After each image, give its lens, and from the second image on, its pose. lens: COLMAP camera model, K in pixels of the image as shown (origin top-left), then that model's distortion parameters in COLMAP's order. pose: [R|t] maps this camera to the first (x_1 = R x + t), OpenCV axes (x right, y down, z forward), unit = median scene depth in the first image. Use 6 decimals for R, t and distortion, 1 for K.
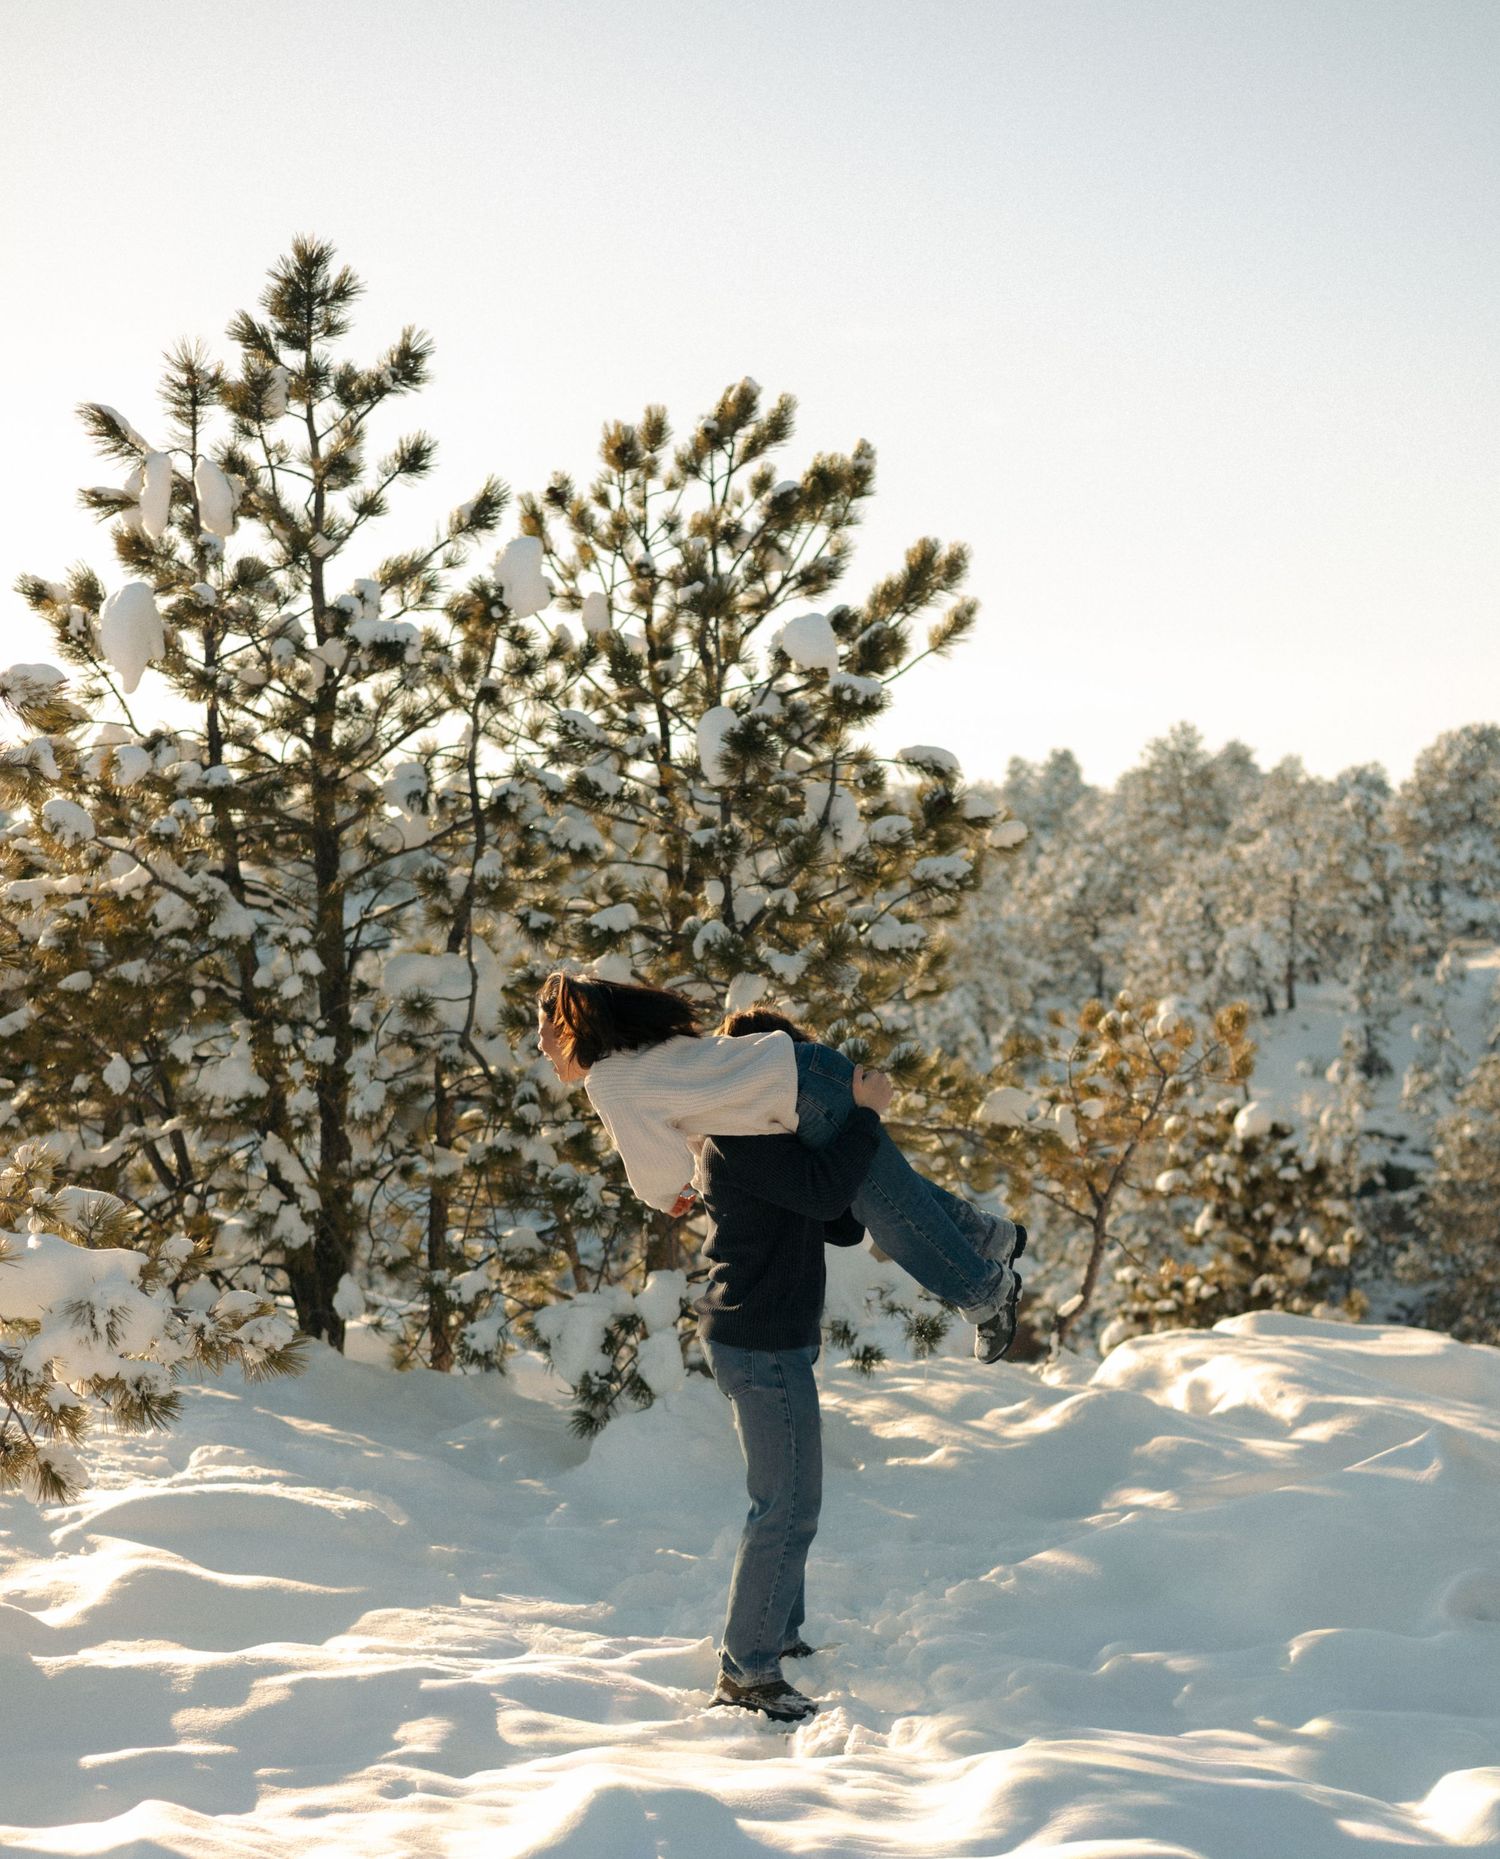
lens RADIAL K [[3379.6, 0, 750.0], [0, 3379.6, 929.5], [0, 0, 1]] dist [0.032061, 0.126060]
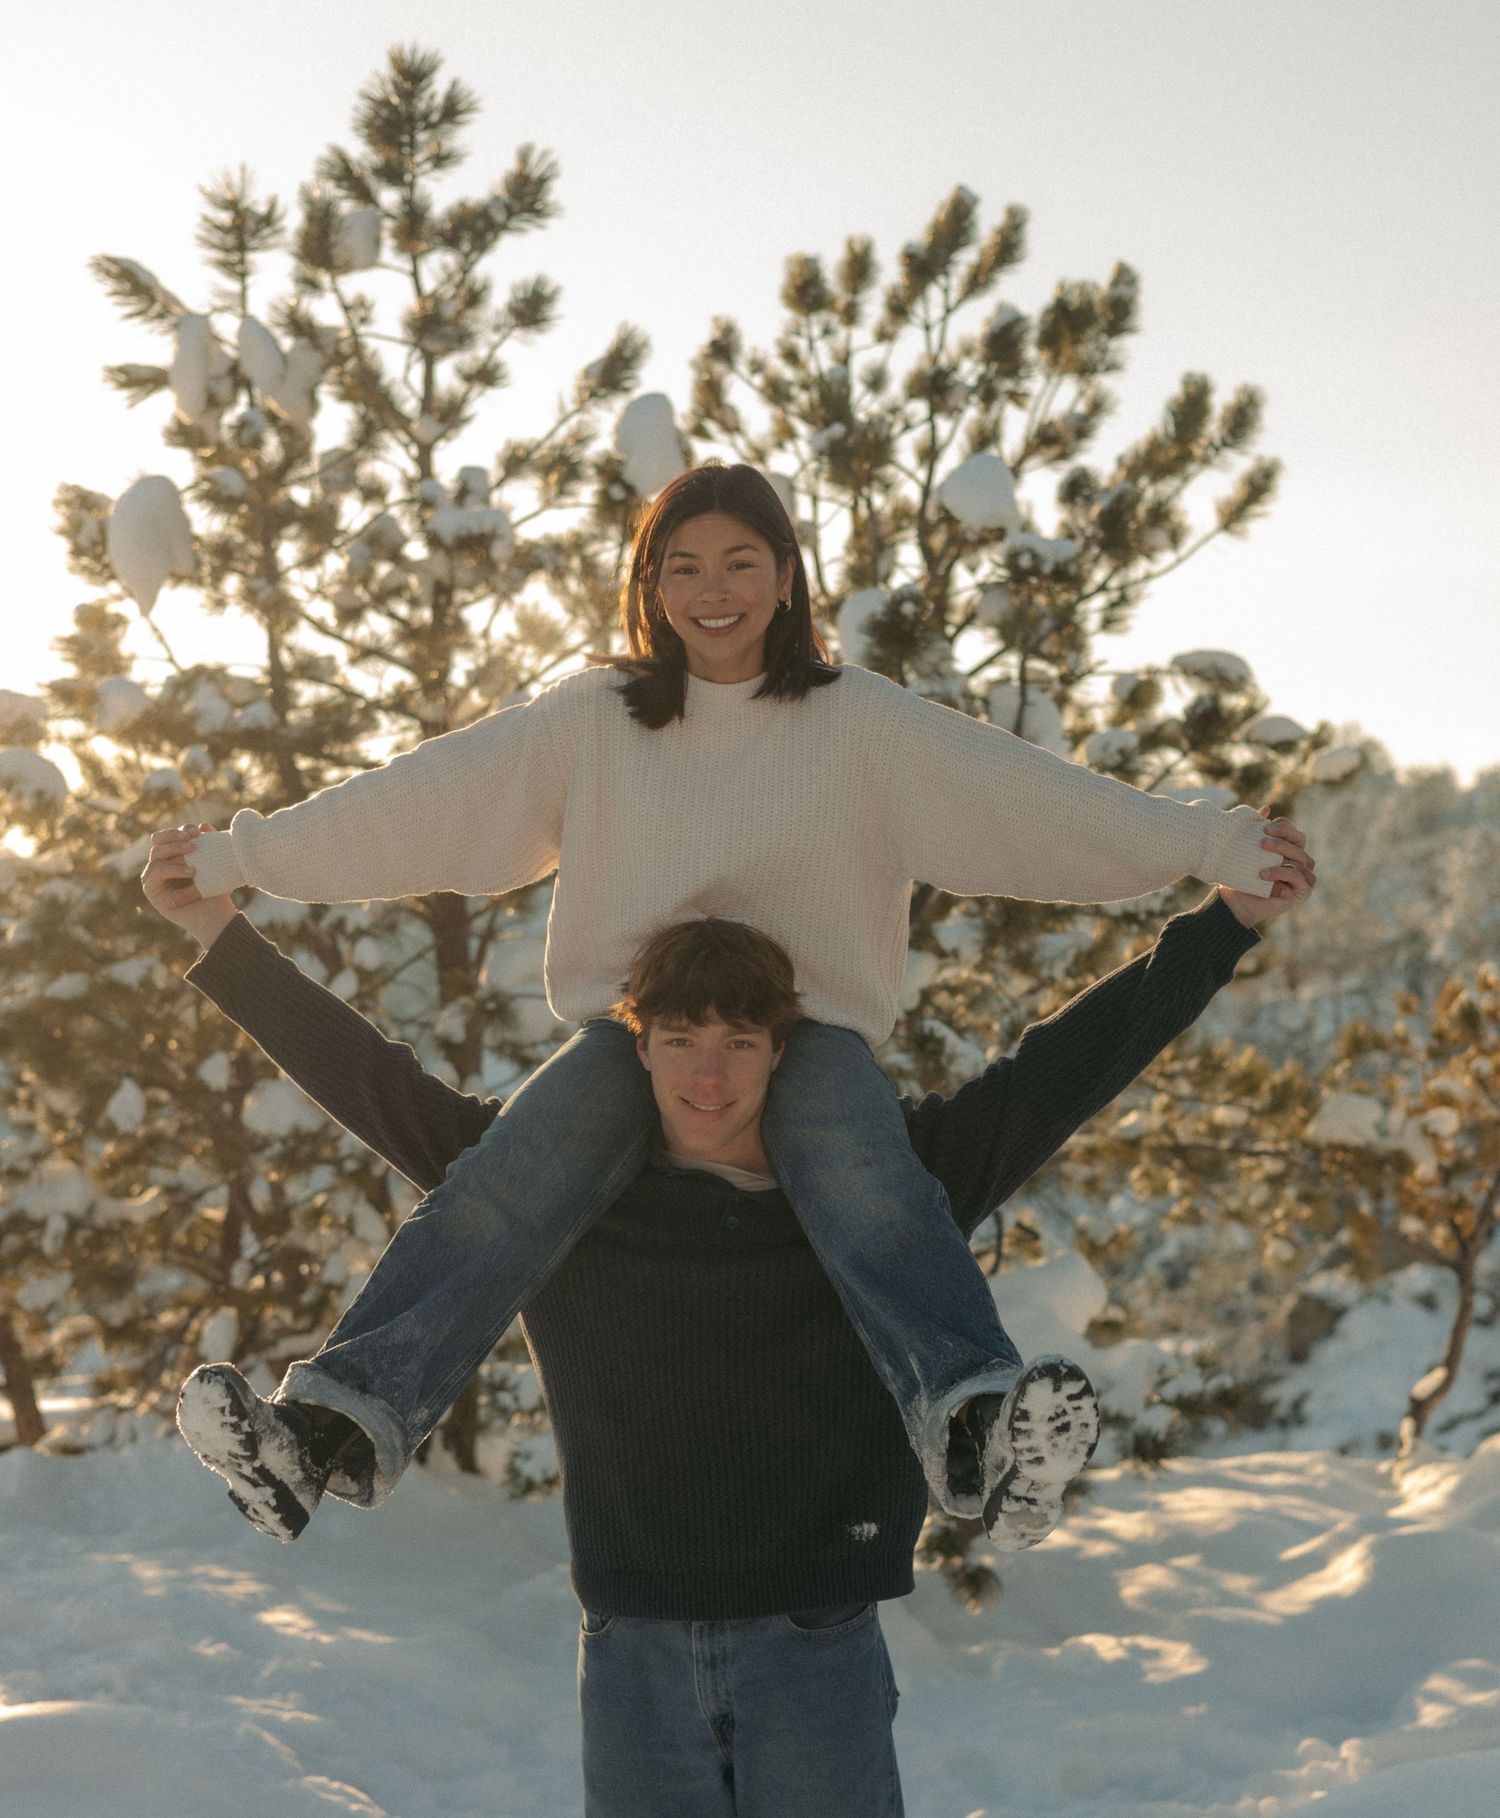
lens RADIAL K [[3363.5, 0, 752.7], [0, 3363.5, 852.7], [0, 0, 1]] dist [0.015542, 0.196694]
pose [[0.987596, -0.032151, -0.153688, 0.066768], [0.028557, 0.999266, -0.025533, 0.008011], [0.154397, 0.020828, 0.987789, 0.238328]]
